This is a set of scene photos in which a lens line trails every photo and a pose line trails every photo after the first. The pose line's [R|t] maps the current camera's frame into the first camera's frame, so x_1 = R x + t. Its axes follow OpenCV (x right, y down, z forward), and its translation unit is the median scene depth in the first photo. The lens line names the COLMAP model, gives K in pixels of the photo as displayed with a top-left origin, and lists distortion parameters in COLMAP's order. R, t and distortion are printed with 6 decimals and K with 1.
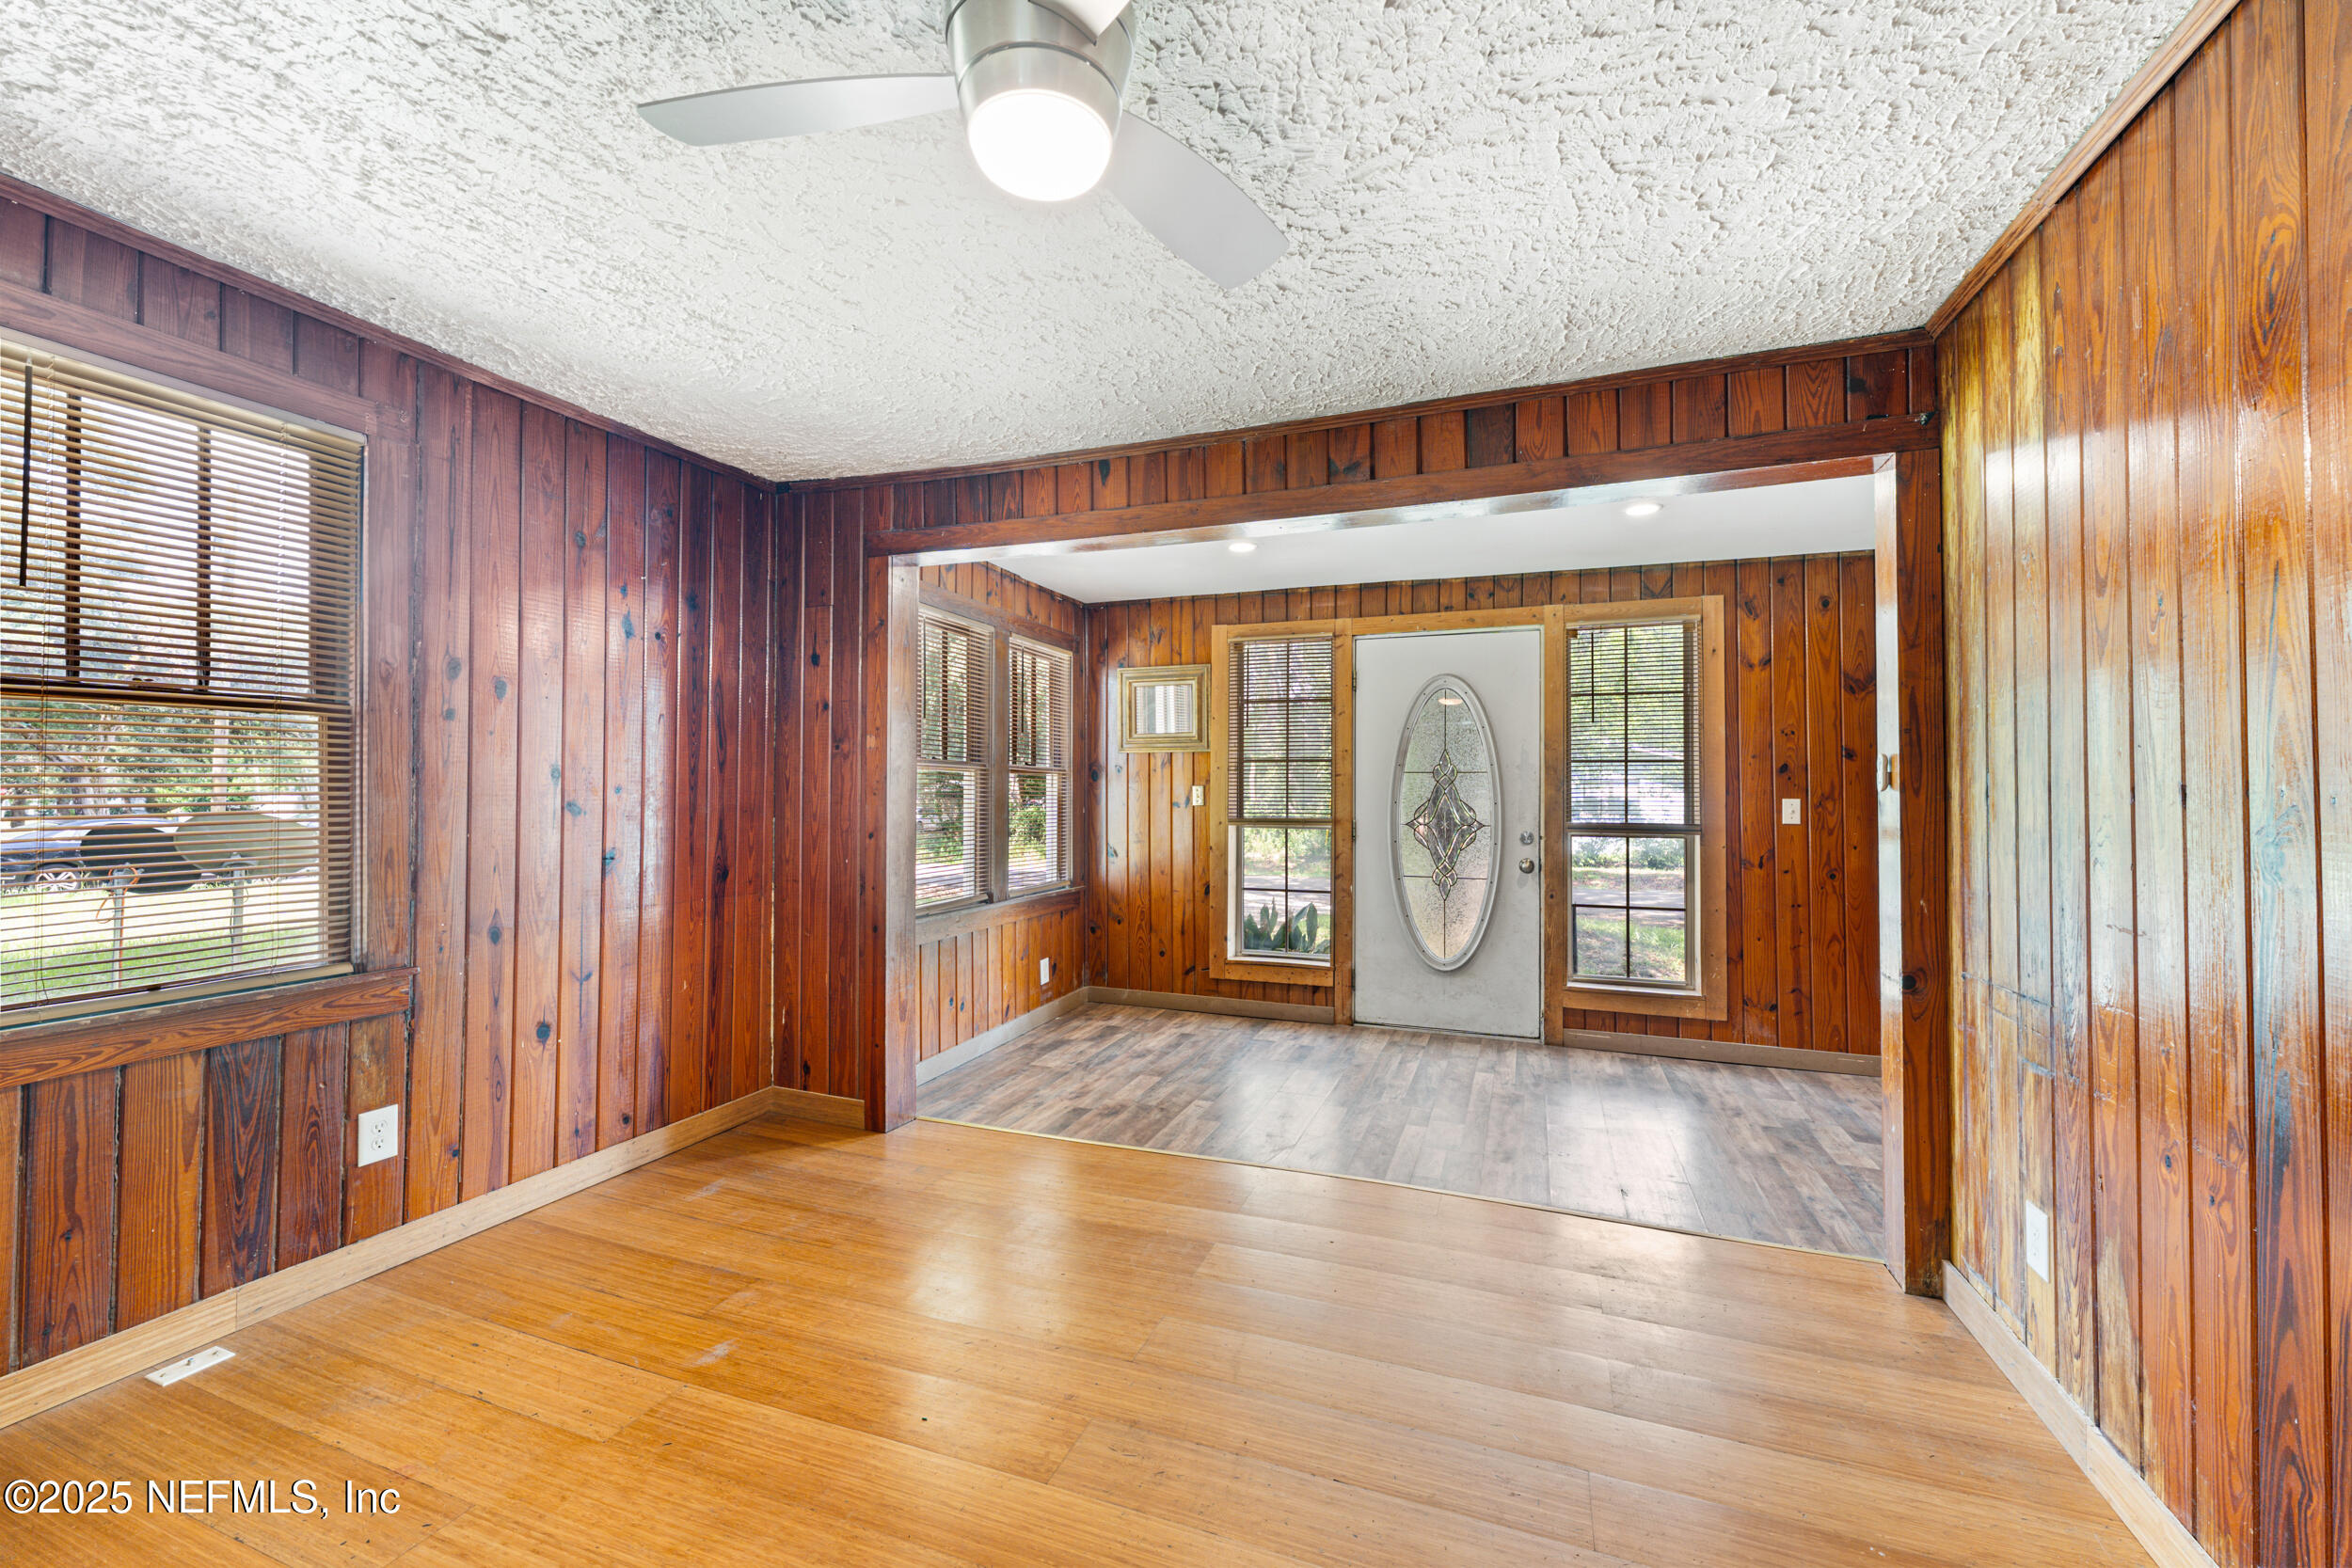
lens RADIAL K [[937.8, 0, 1169.2], [0, 937.8, 781.3], [0, 0, 1]] dist [0.000011, 0.000117]
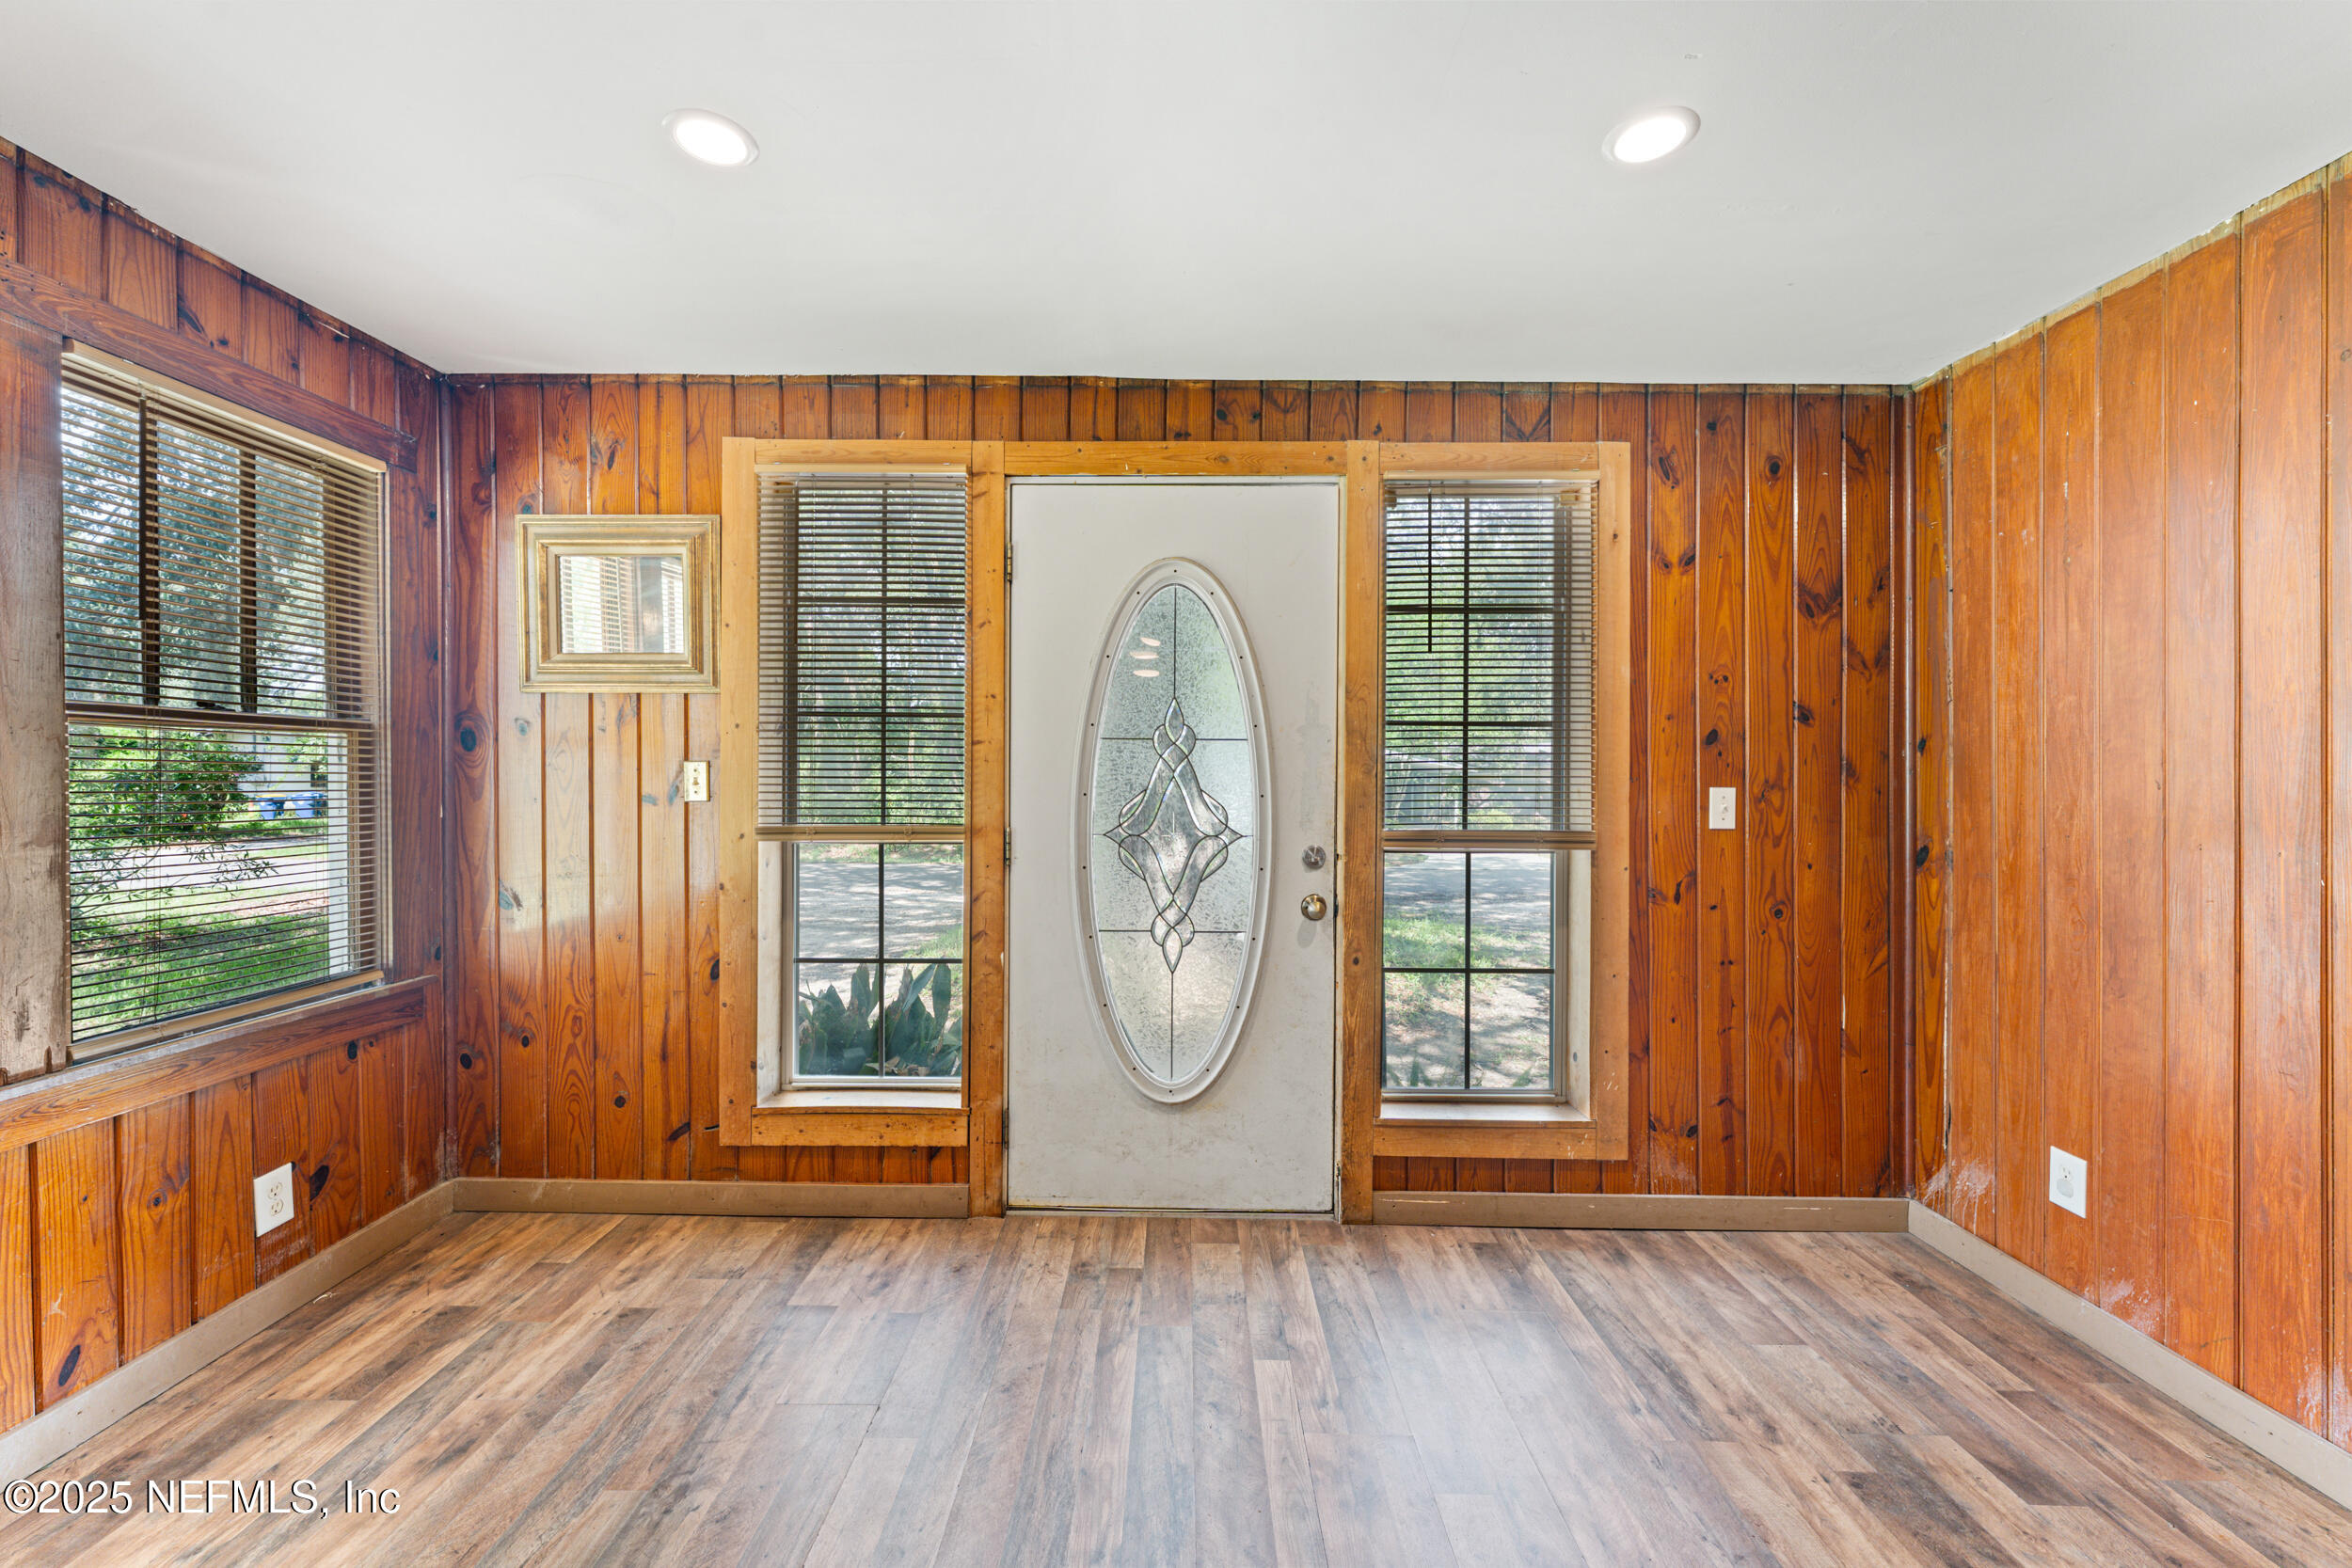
lens RADIAL K [[937.8, 0, 1169.2], [0, 937.8, 781.3], [0, 0, 1]] dist [0.000011, 0.000117]
pose [[0.938965, -0.002392, 0.344004, 0.106177], [-0.006127, 0.999701, 0.023674, 0.002306], [-0.343958, -0.024337, 0.938670, 0.498429]]
